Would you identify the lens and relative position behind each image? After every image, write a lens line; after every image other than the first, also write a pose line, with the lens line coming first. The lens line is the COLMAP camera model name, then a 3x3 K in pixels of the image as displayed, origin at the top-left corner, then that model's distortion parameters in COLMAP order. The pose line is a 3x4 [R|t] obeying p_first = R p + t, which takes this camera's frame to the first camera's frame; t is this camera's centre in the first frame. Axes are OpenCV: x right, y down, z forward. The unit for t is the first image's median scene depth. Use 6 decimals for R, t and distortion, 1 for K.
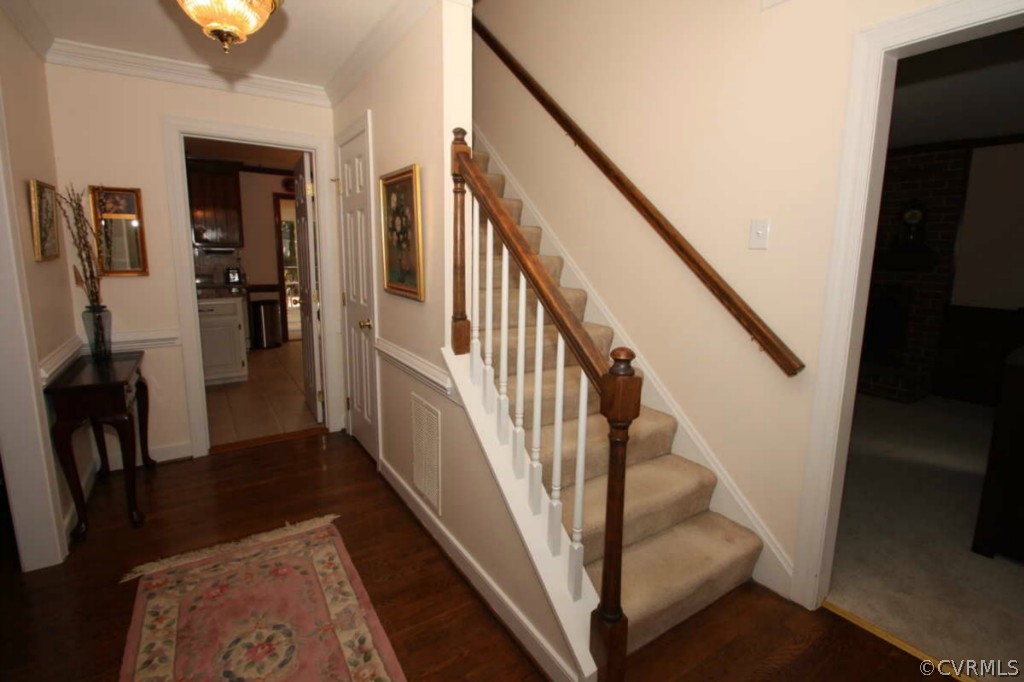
lens RADIAL K [[480.3, 0, 513.8], [0, 480.3, 324.6], [0, 0, 1]] dist [-0.001800, -0.000548]
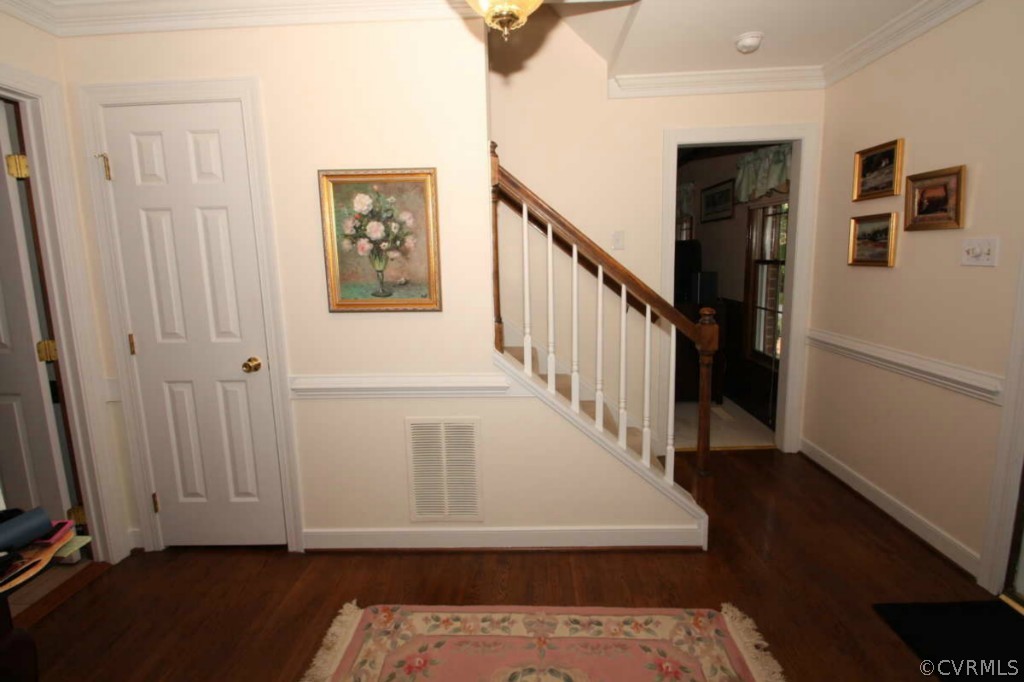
lens RADIAL K [[480.3, 0, 513.8], [0, 480.3, 324.6], [0, 0, 1]] dist [-0.001800, -0.000548]
pose [[0.575052, -0.143818, 0.805377, -0.858281], [0.160658, 0.985111, 0.061201, -0.056126], [-0.802187, 0.094197, 0.589596, 0.314471]]
